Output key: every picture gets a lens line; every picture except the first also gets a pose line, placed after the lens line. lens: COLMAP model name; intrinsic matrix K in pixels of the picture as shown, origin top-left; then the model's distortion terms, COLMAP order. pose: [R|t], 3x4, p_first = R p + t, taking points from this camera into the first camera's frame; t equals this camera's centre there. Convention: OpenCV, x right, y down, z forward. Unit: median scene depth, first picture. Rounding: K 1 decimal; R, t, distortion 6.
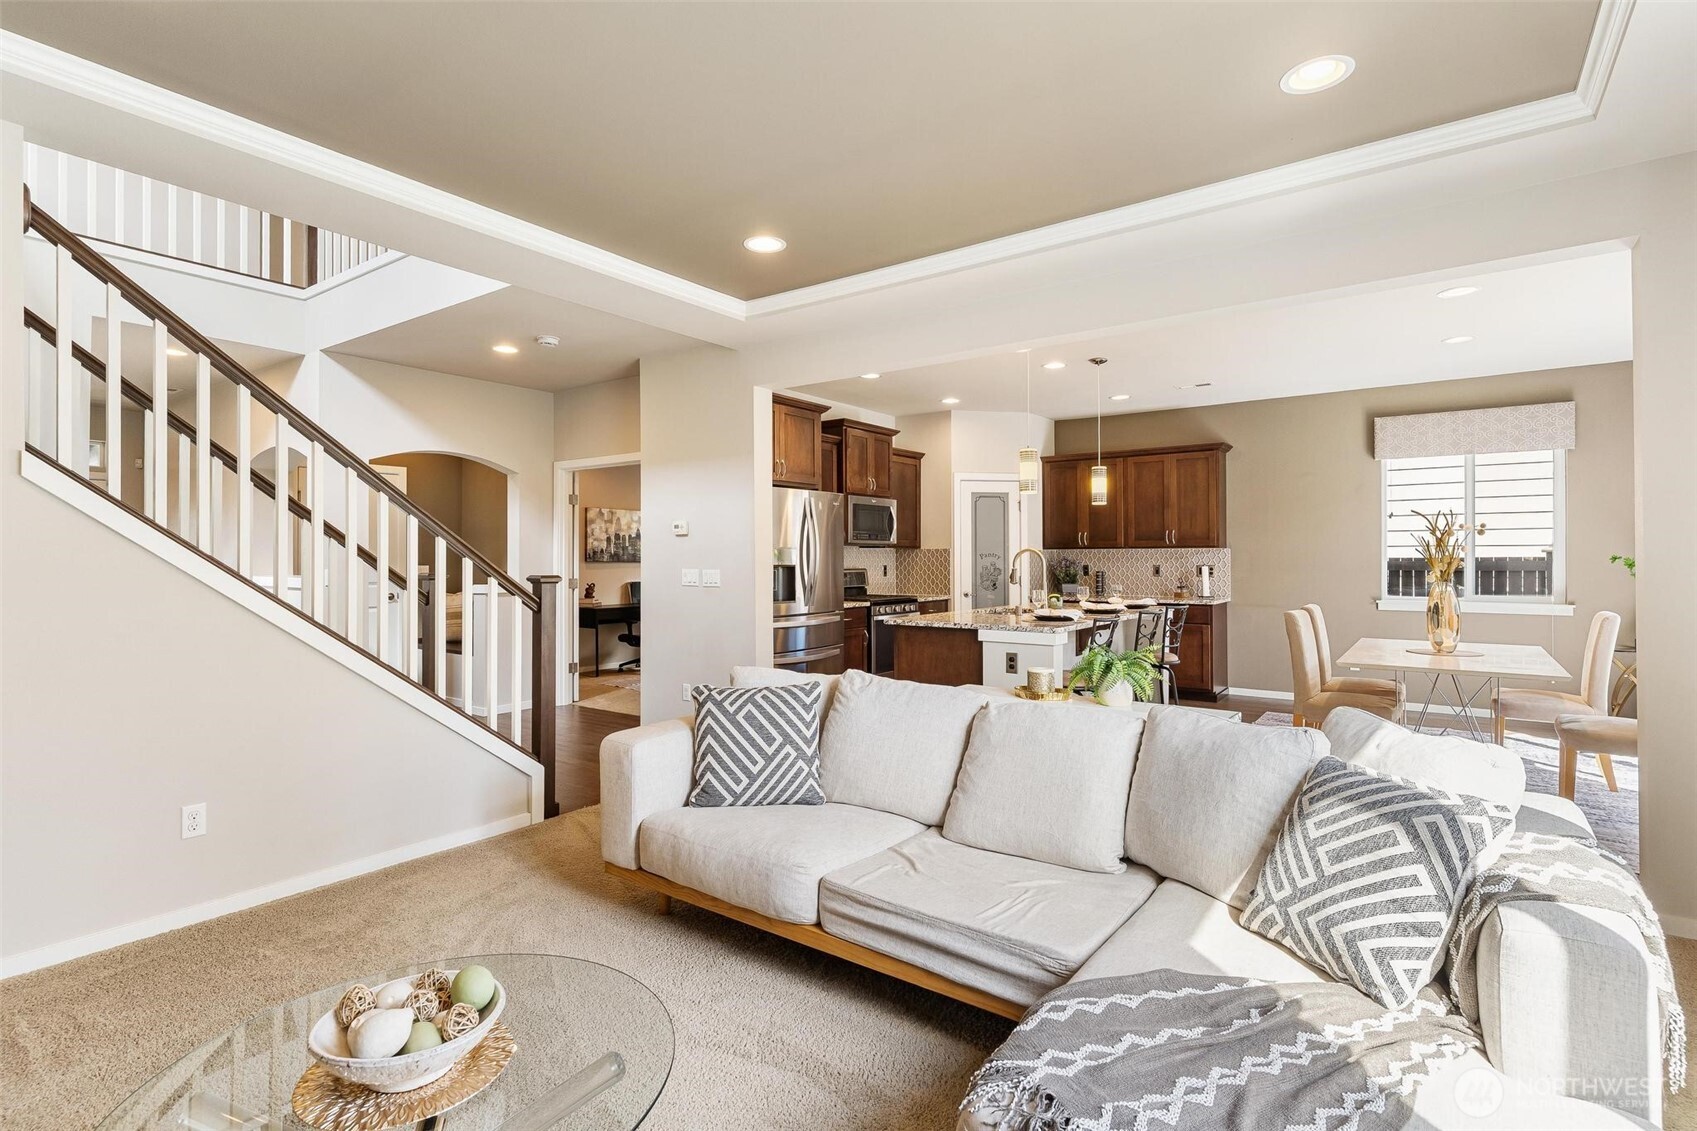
lens RADIAL K [[821.6, 0, 841.0], [0, 821.6, 549.8], [0, 0, 1]] dist [0.010312, -0.000941]
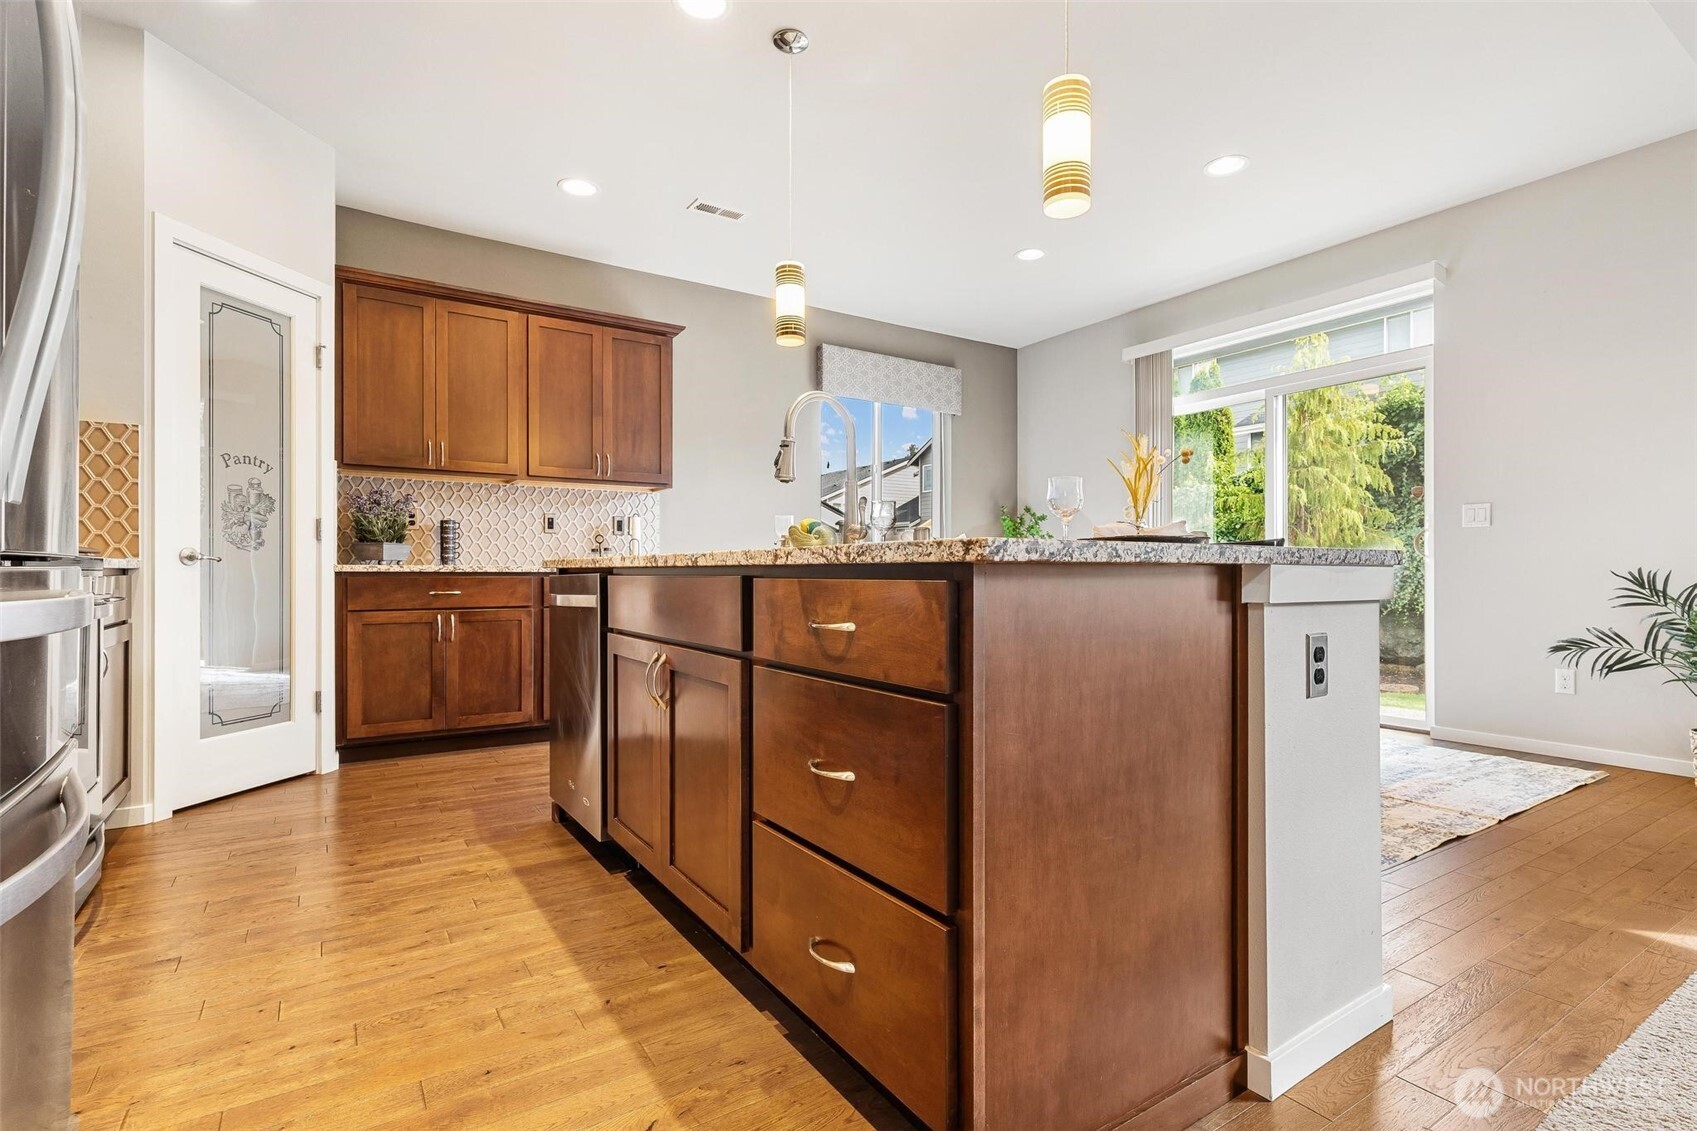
lens RADIAL K [[821.6, 0, 846.9], [0, 821.6, 566.0], [0, 0, 1]] dist [0.010312, -0.000941]
pose [[0.348039, 0.011241, 0.937413, -0.095442], [-0.011096, 0.999907, -0.007871, 0.060379], [-0.937414, -0.007663, 0.348132, 0.621153]]
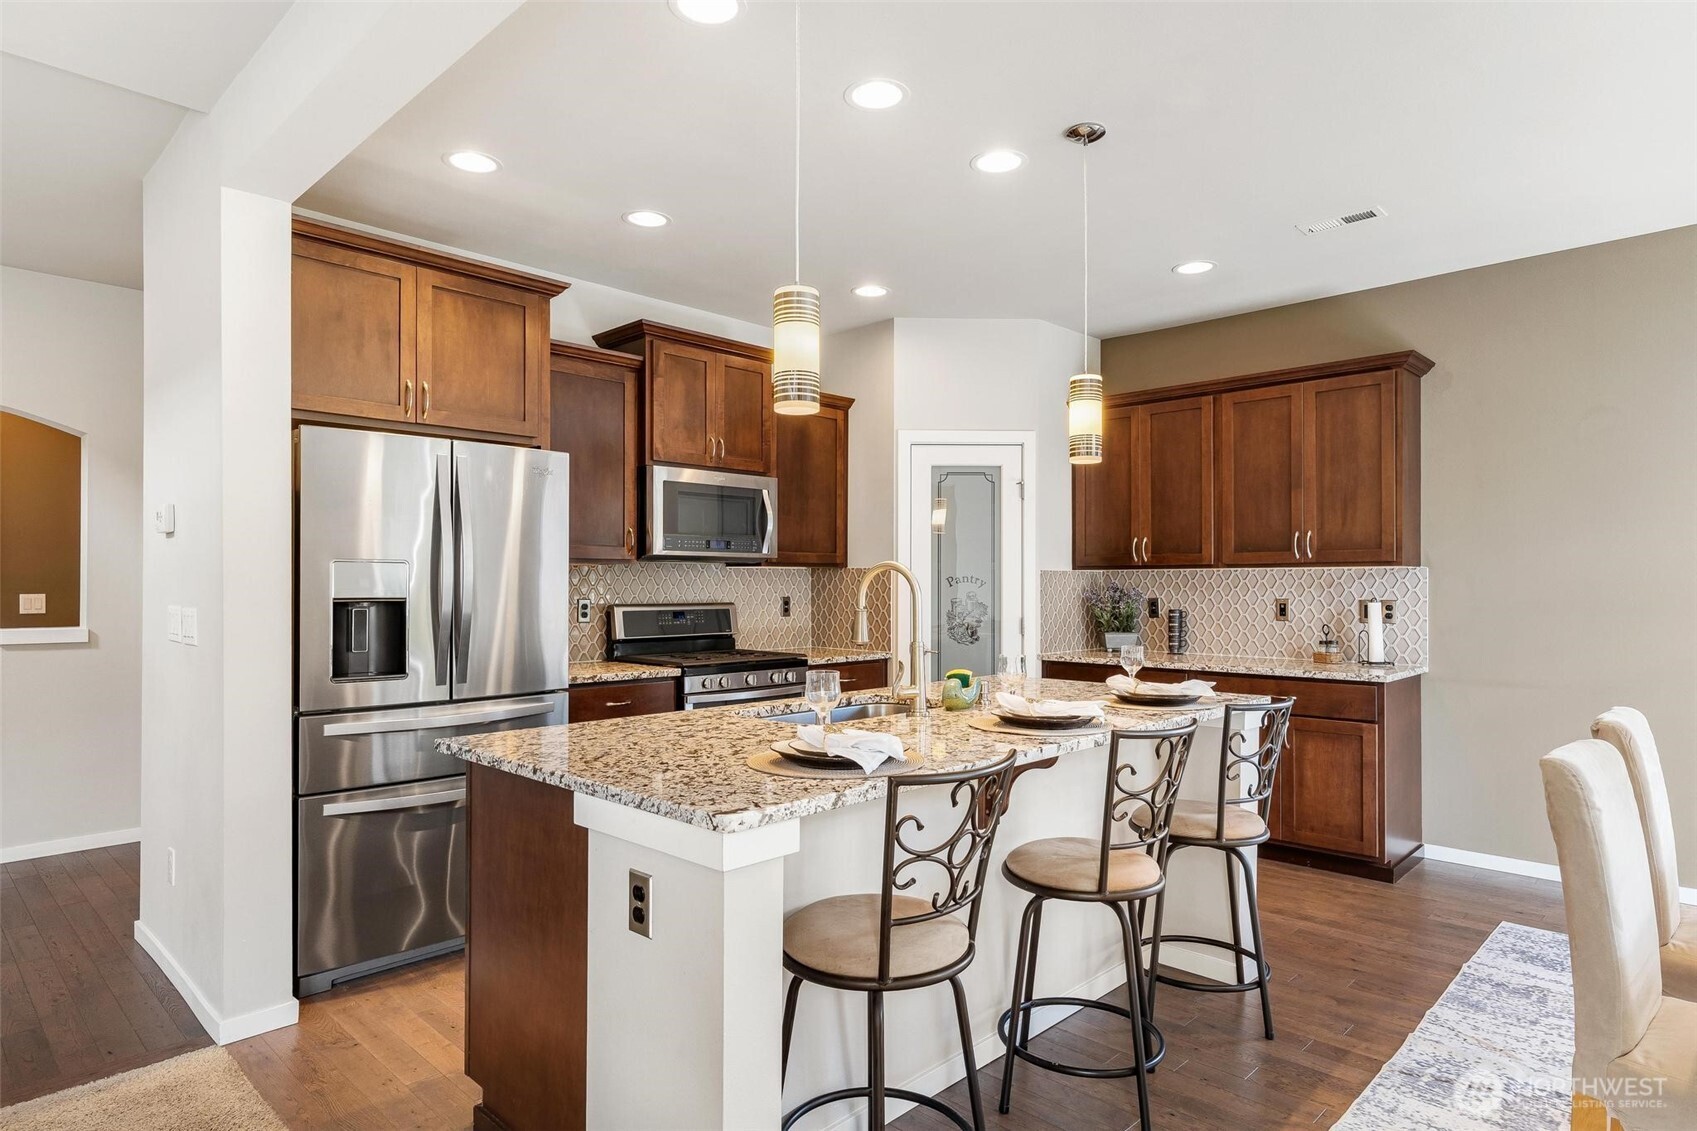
lens RADIAL K [[961.5, 0, 849.0], [0, 961.5, 579.7], [0, 0, 1]] dist [-0.001085, -0.000852]
pose [[0.990848, 0.002516, -0.134961, 0.200350], [-0.001873, 0.999986, 0.004891, 0.003771], [0.134971, -0.004593, 0.990839, 0.369569]]
